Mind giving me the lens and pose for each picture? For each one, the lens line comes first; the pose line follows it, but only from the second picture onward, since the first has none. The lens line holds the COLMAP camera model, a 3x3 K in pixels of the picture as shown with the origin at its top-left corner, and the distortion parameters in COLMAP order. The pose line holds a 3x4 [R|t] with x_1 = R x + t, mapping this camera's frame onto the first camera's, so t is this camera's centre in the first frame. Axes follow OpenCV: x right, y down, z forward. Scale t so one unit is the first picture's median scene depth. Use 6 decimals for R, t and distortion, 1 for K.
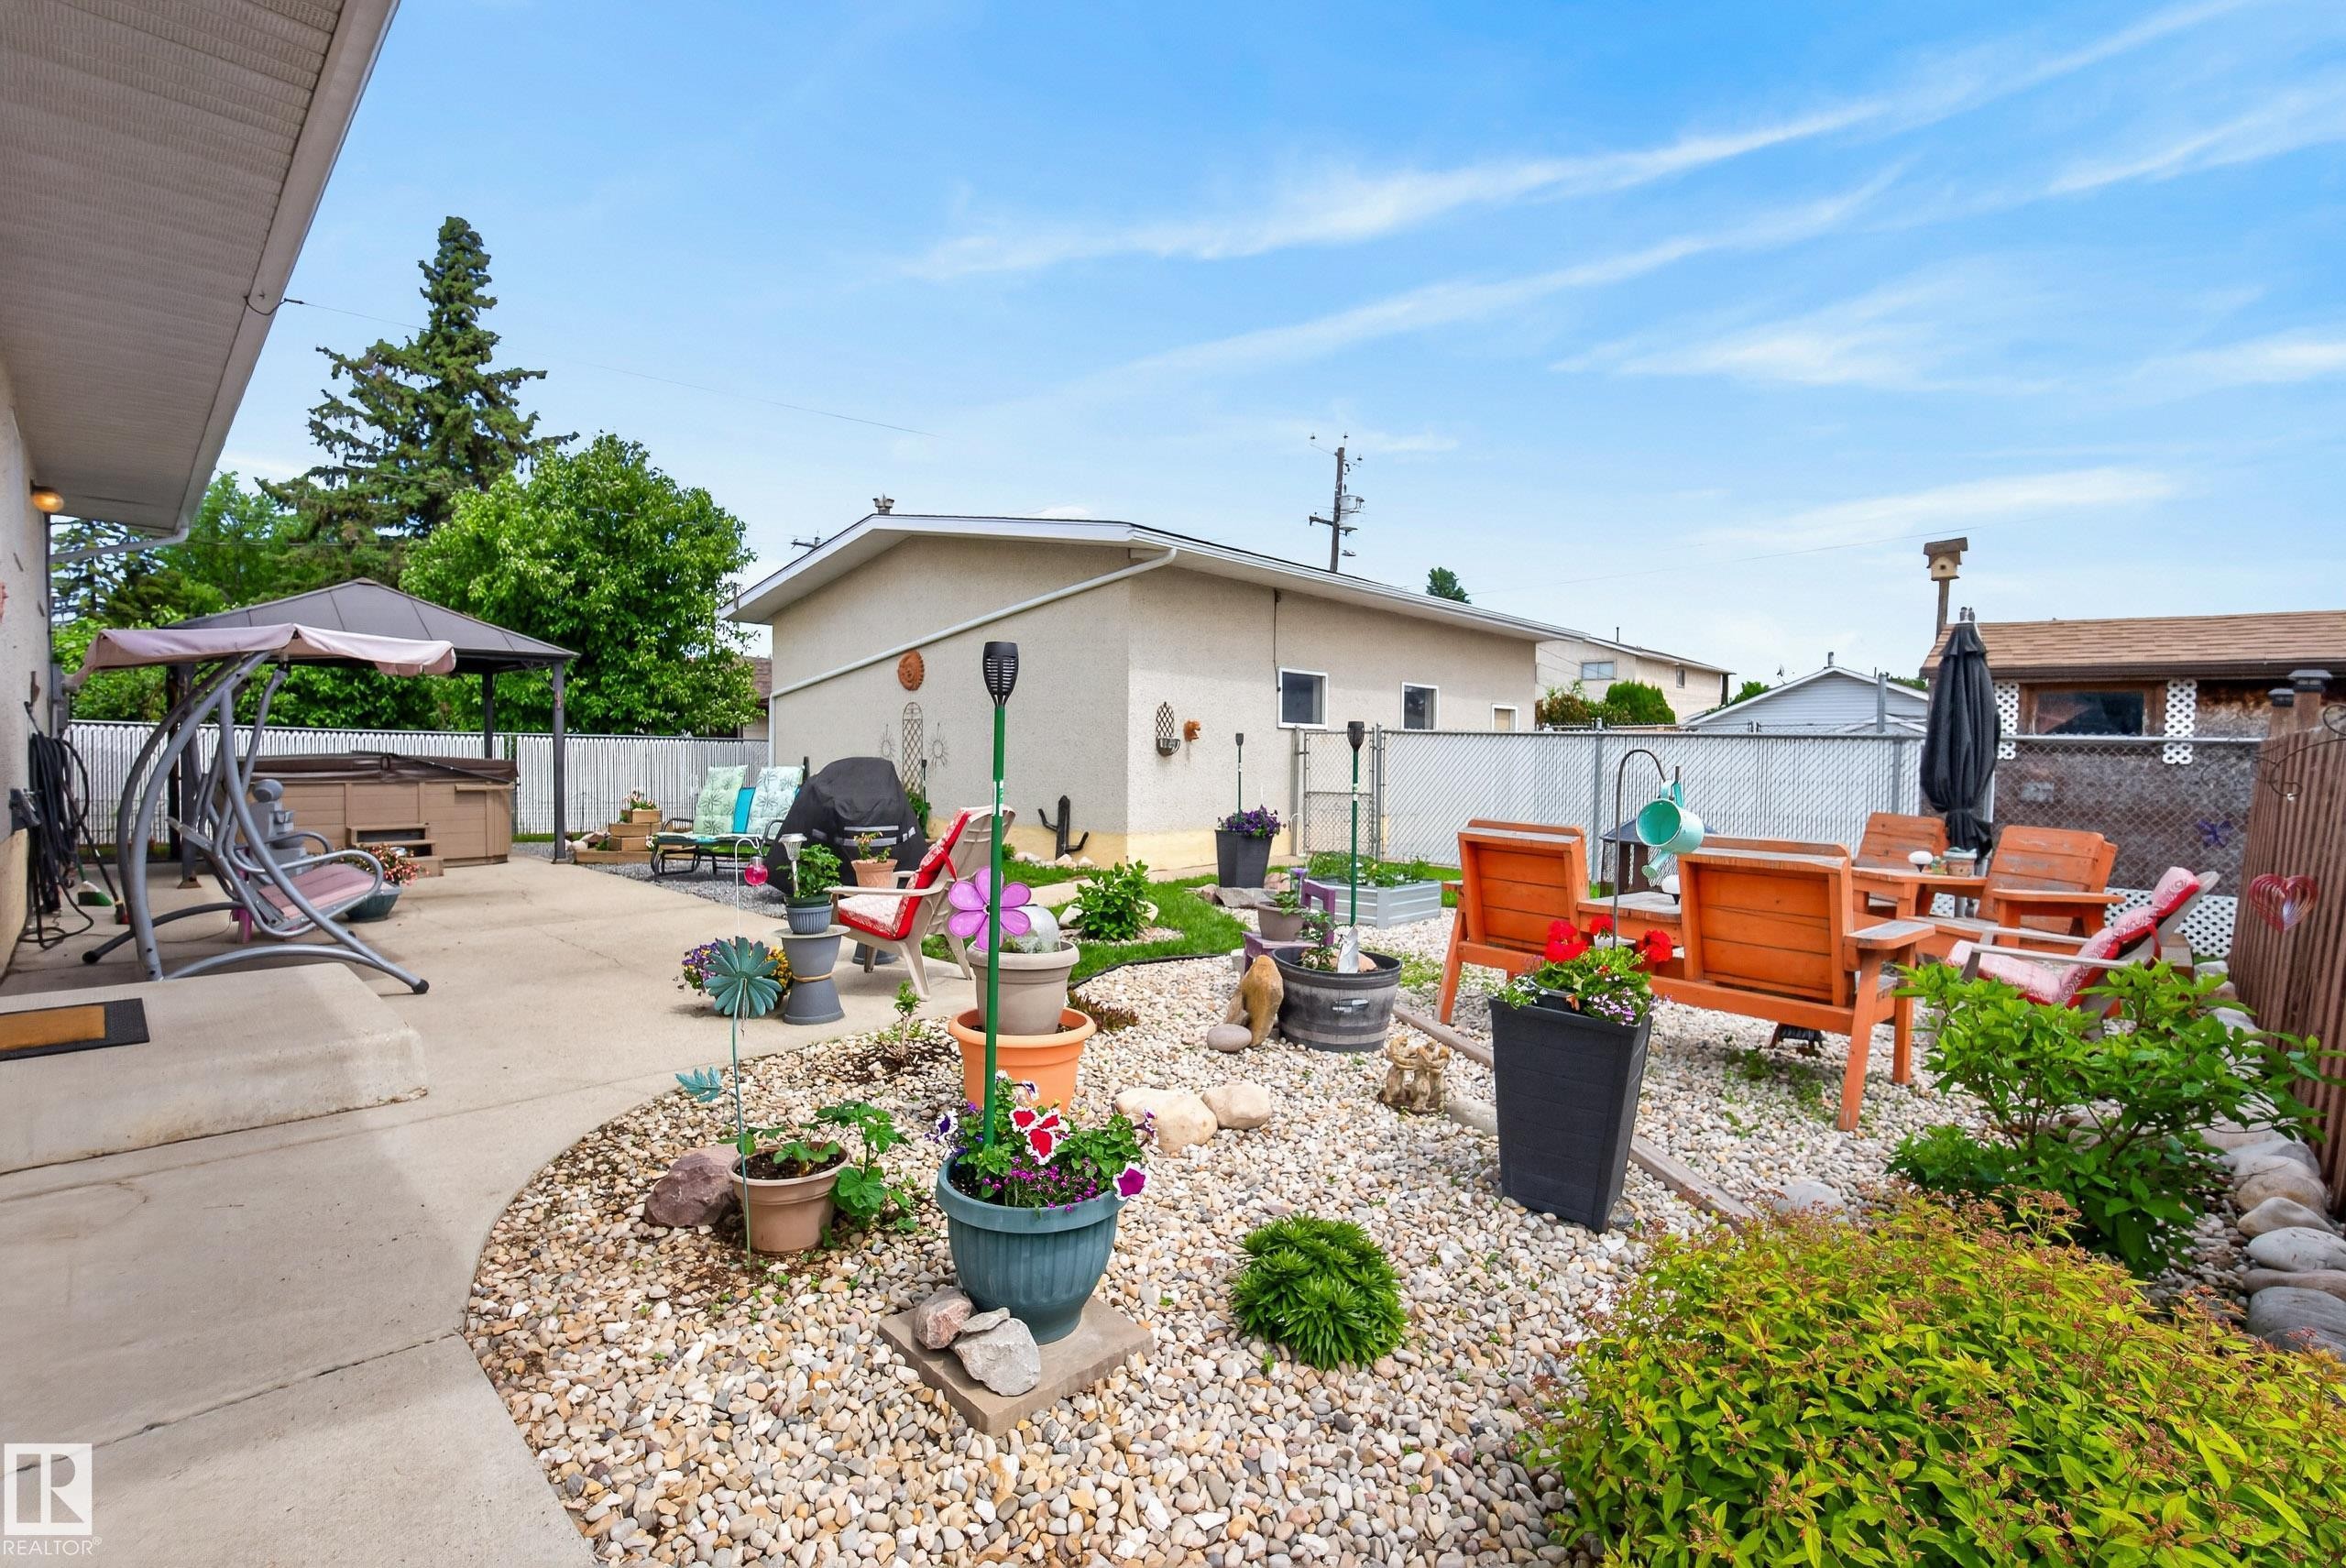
lens RADIAL K [[1027.5, 0, 1177.7], [0, 1027.5, 777.1], [0, 0, 1]] dist [0.002843, -0.004655]
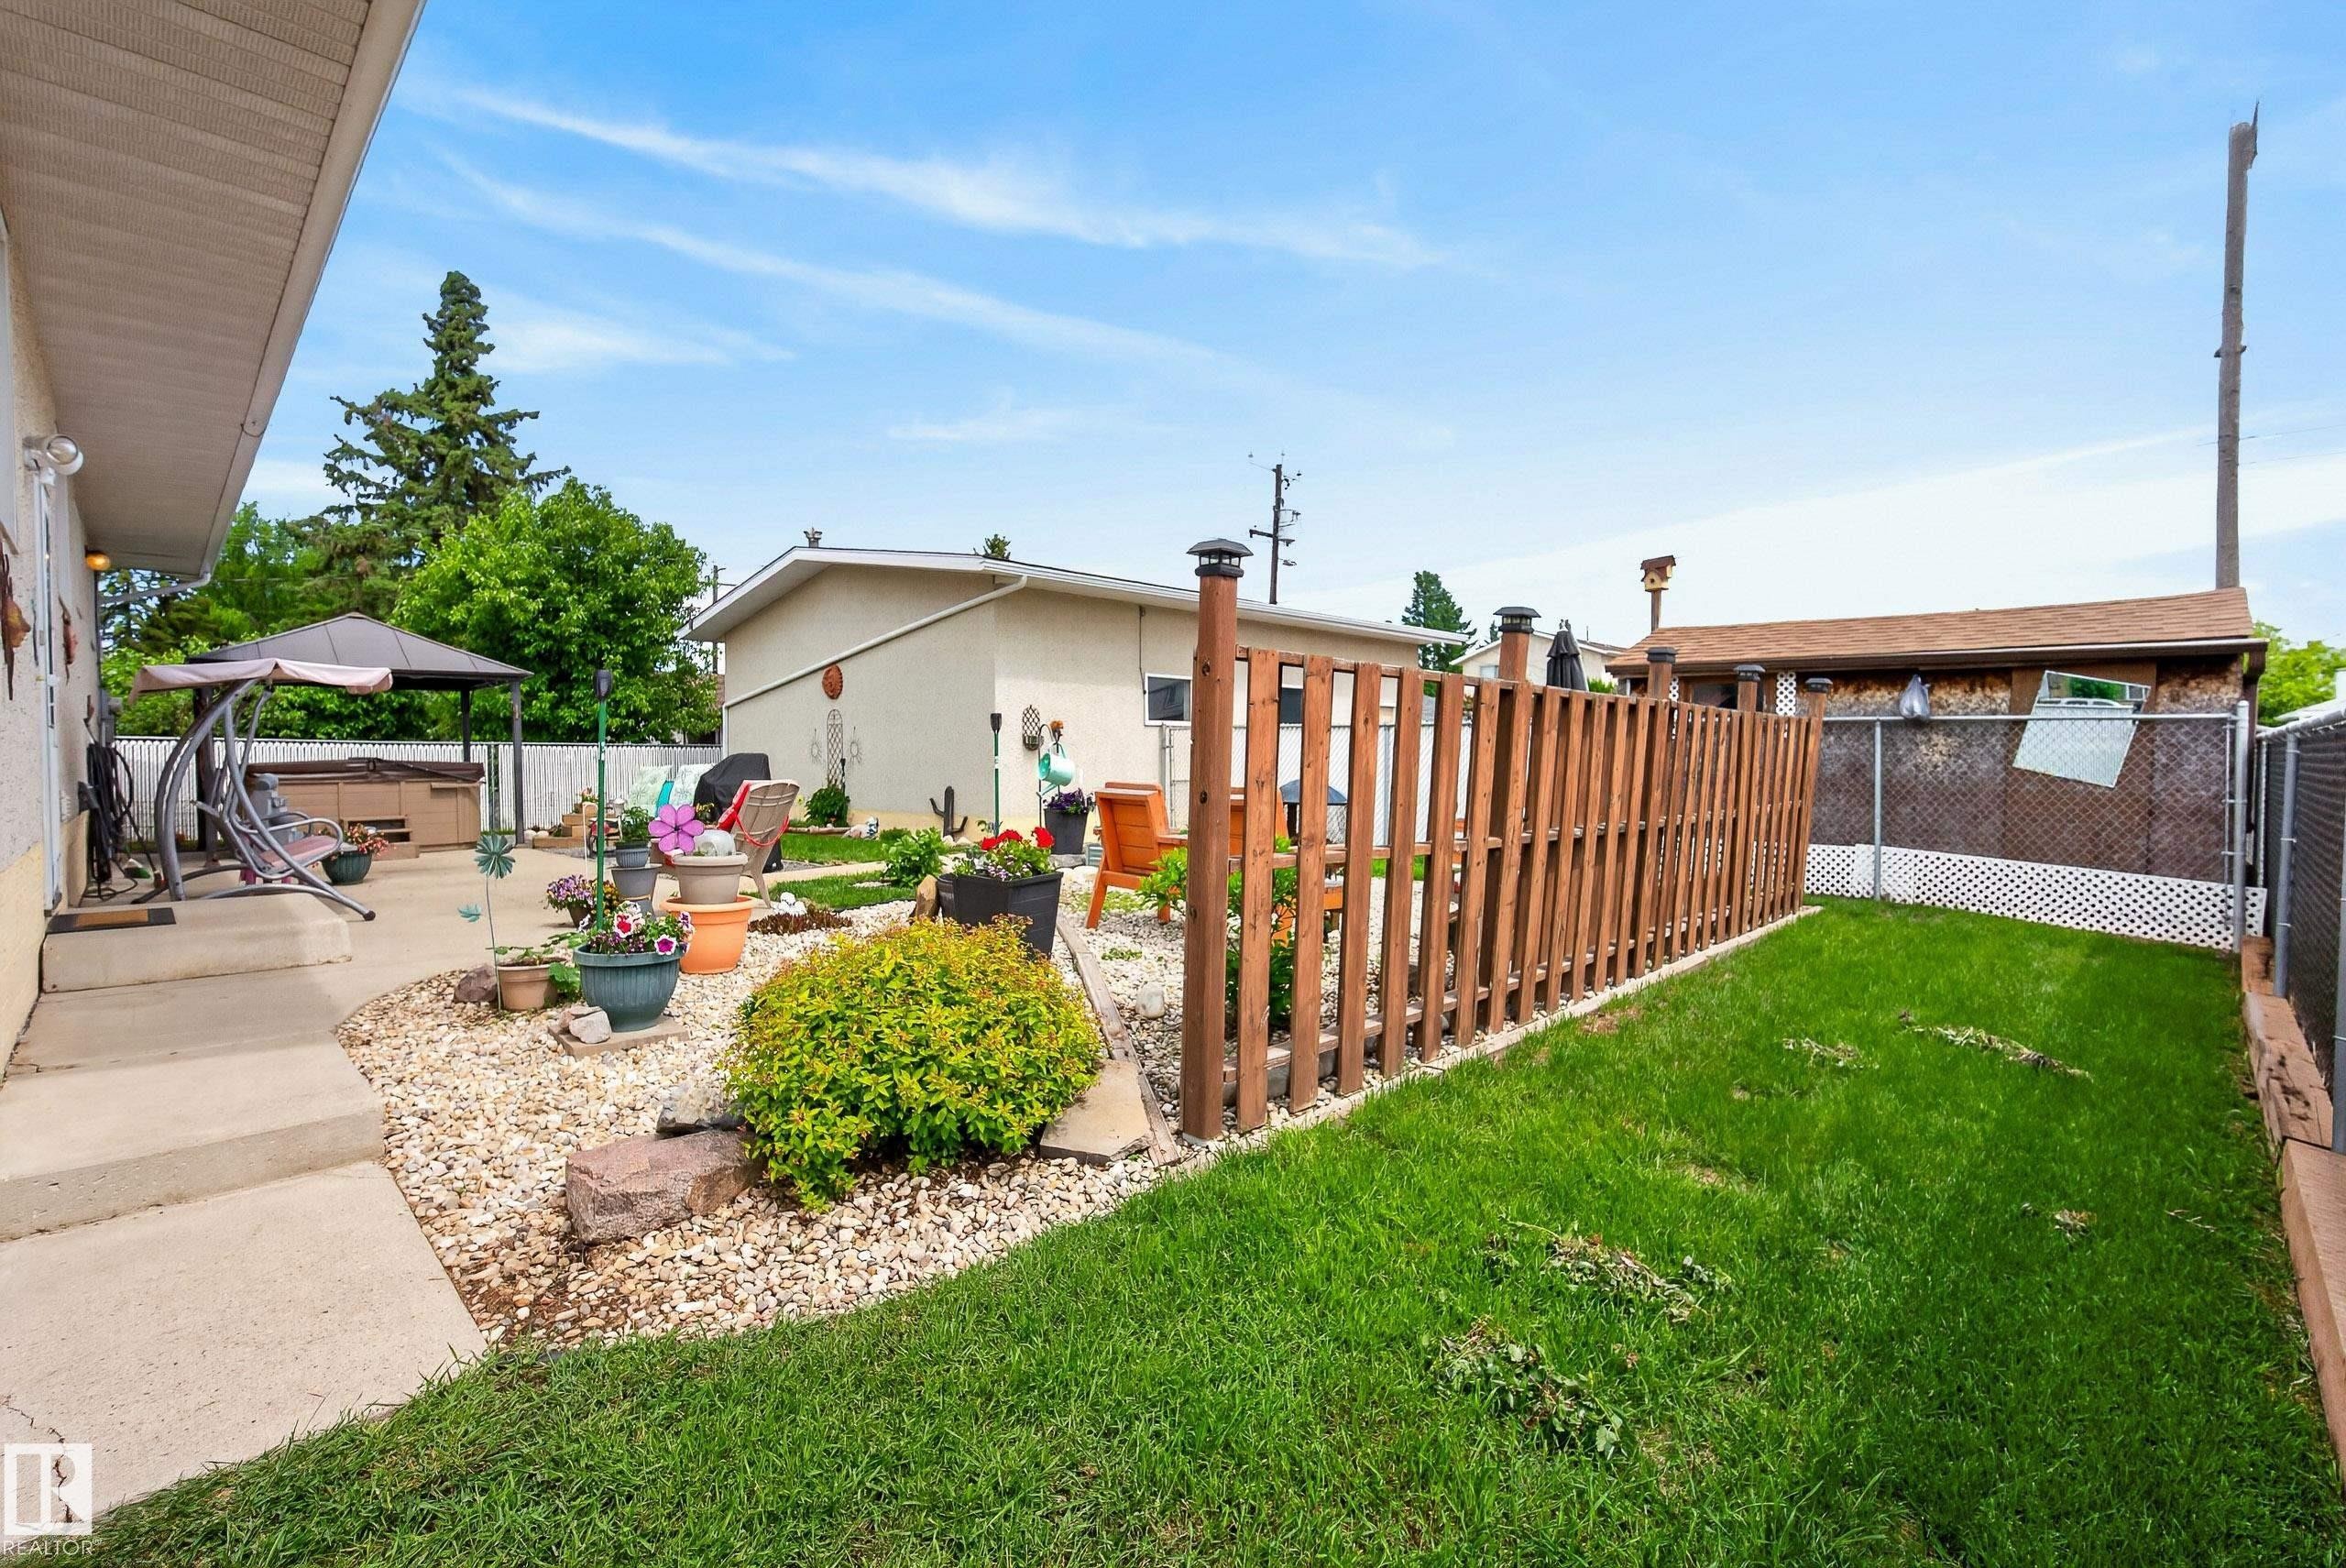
lens RADIAL K [[1024.2, 0, 1176.1], [0, 1024.2, 773.1], [0, 0, 1]] dist [-0.003594, 0.001063]
pose [[0.999738, -0.016386, -0.015954, 0.131541], [0.016255, 0.999834, -0.008290, 0.013470], [0.016087, 0.008029, 0.999838, -0.127801]]
